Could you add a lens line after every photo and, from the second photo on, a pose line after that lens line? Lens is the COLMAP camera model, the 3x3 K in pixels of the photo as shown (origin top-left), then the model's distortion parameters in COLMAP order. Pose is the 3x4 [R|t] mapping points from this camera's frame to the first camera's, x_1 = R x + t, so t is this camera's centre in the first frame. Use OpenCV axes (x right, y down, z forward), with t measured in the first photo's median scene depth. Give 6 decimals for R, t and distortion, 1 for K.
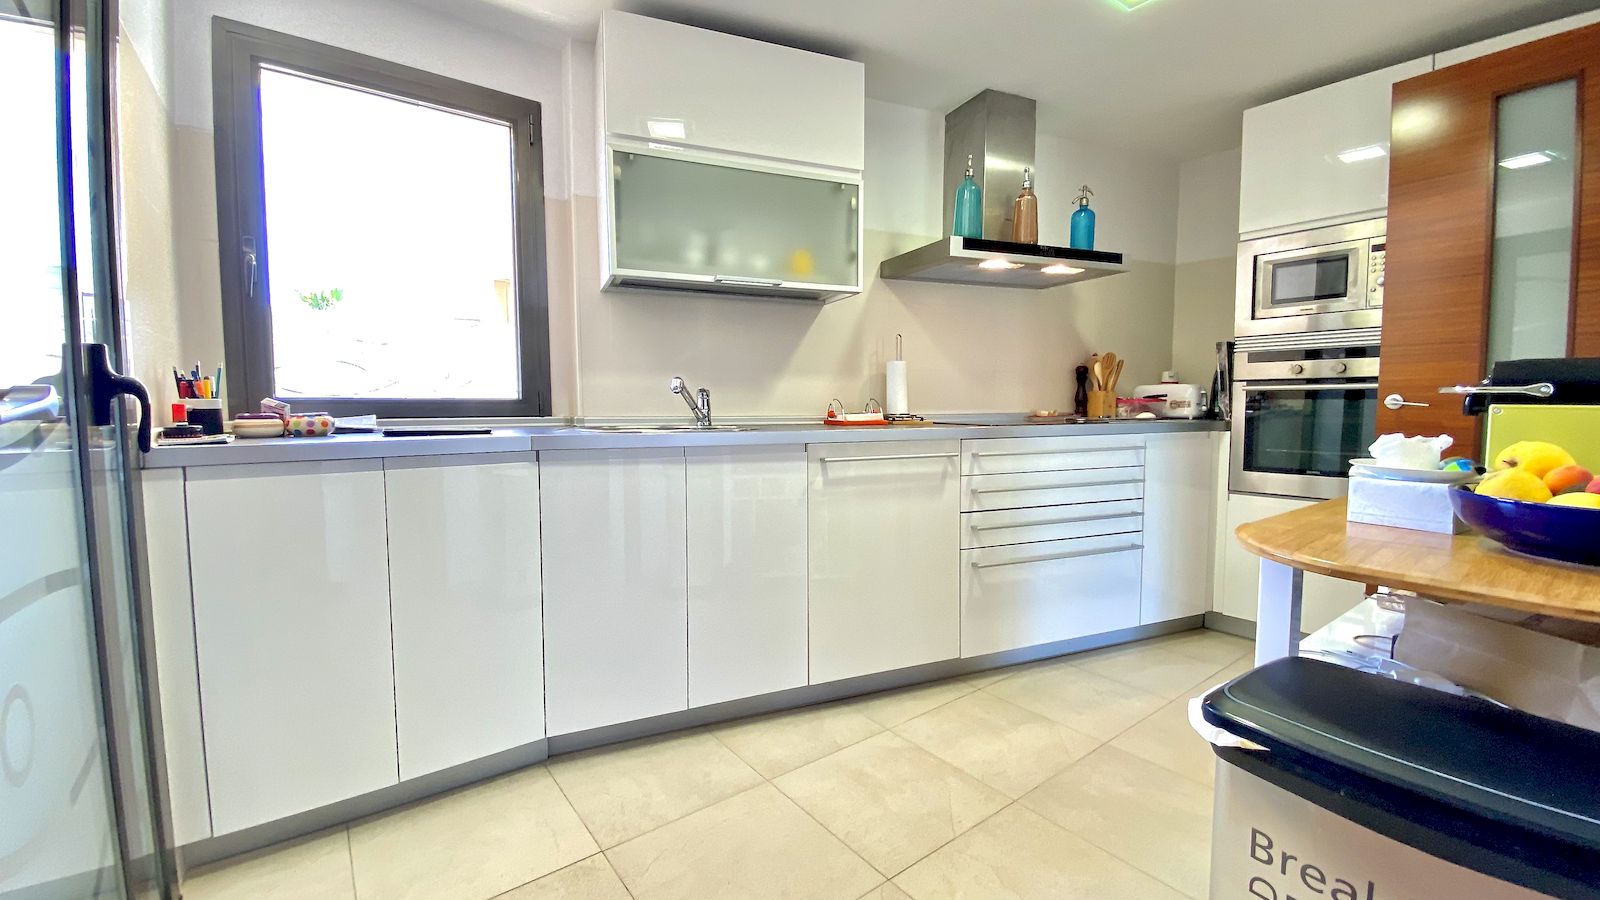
lens RADIAL K [[637.8, 0, 801.8], [0, 637.8, 449.4], [0, 0, 1]] dist [0.025611, -0.030125]
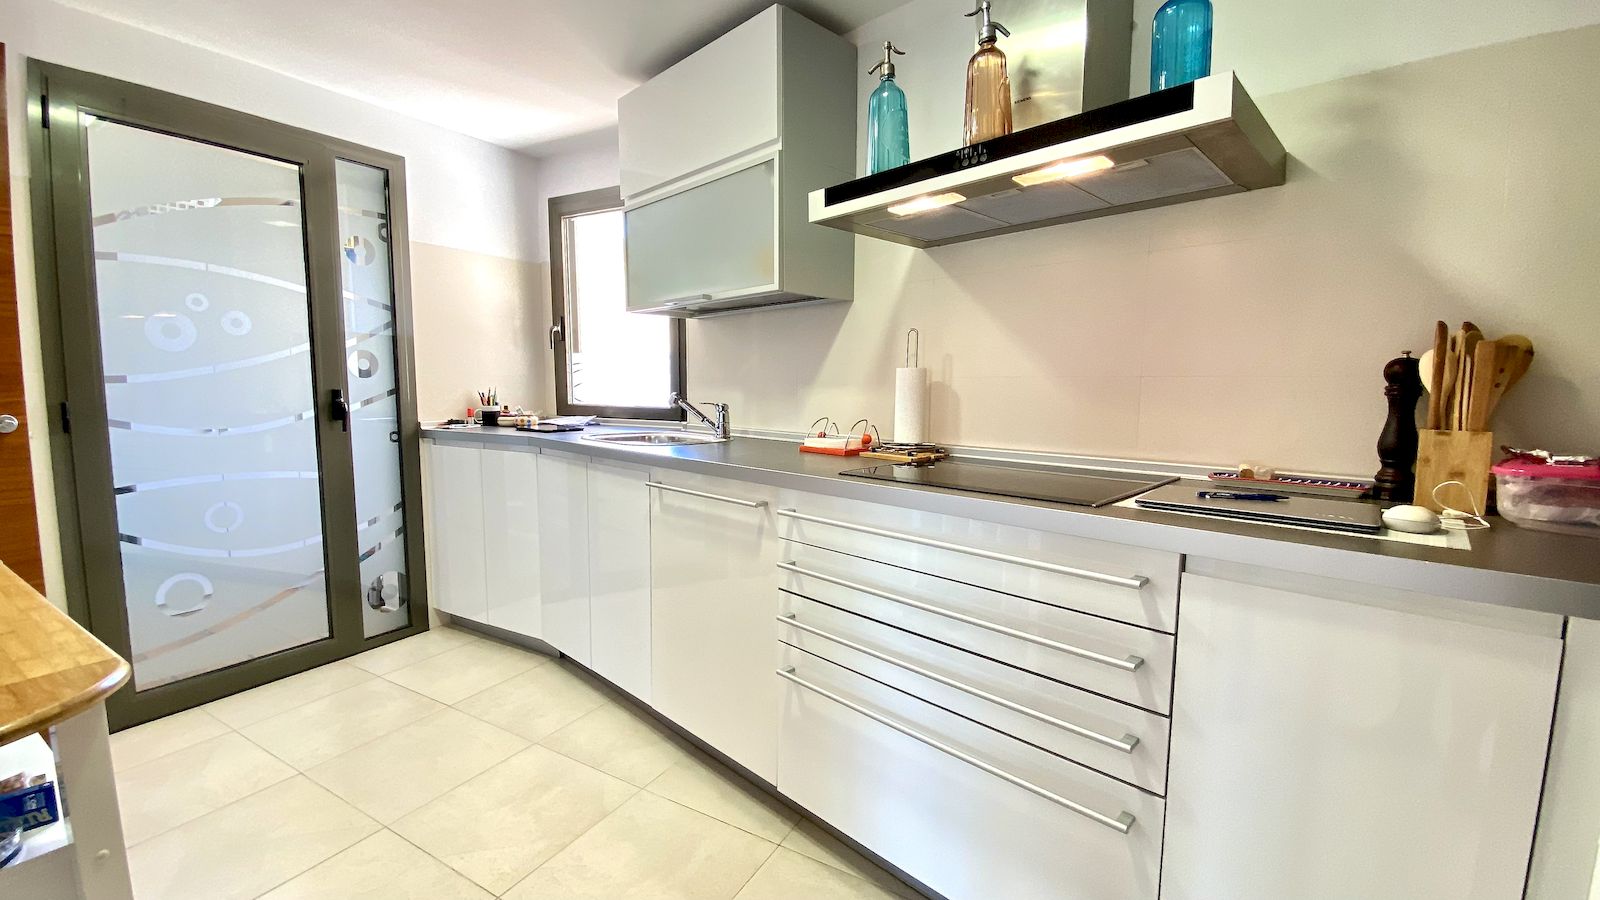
lens RADIAL K [[659.3, 0, 799.6], [0, 659.3, 445.8], [0, 0, 1]] dist [0.001936, 0.000132]
pose [[0.388669, 0.089273, -0.917043, 0.911979], [-0.075848, 0.995017, 0.064718, -0.107491], [0.918250, 0.044402, 0.393503, 0.722857]]
